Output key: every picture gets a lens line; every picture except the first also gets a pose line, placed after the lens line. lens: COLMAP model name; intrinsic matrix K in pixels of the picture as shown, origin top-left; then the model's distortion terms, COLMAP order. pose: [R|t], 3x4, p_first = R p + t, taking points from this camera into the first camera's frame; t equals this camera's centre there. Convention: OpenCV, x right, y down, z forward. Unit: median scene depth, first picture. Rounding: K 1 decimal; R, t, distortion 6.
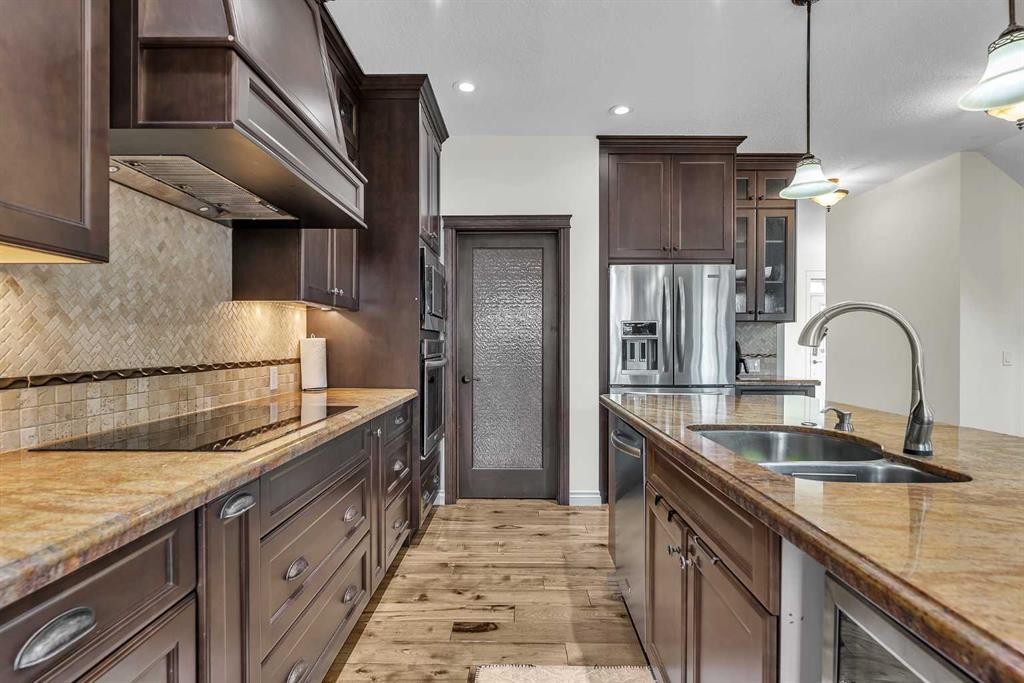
lens RADIAL K [[535.1, 0, 512.0], [0, 535.1, 341.5], [0, 0, 1]] dist [-0.000268, -0.000691]
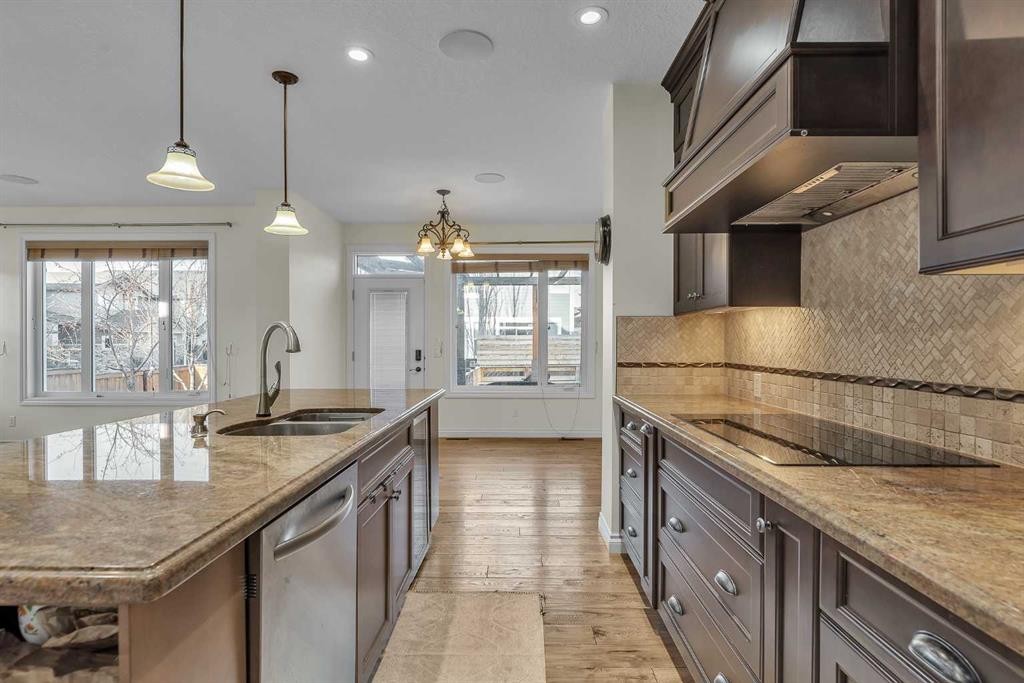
lens RADIAL K [[535.1, 0, 512.0], [0, 535.1, 341.5], [0, 0, 1]] dist [-0.000268, -0.000691]
pose [[-0.999772, -0.021221, -0.002195, -0.001850], [-0.021214, 0.999769, -0.003345, 0.000832], [0.002265, -0.003297, -0.999992, 1.695575]]
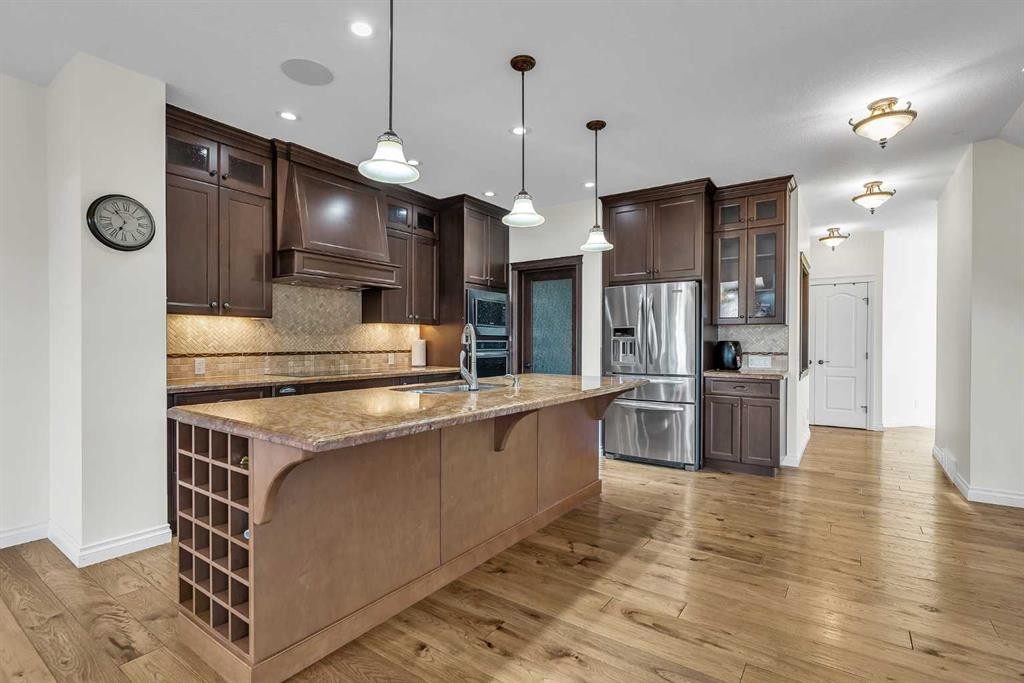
lens RADIAL K [[510.3, 0, 512.0], [0, 510.3, 341.5], [0, 0, 1]] dist [-0.001165, 0.000078]
pose [[0.816802, -0.000630, -0.576918, 1.409280], [0.000670, 1.000000, -0.000143, 0.000284], [0.576918, -0.000269, 0.816802, -0.459032]]
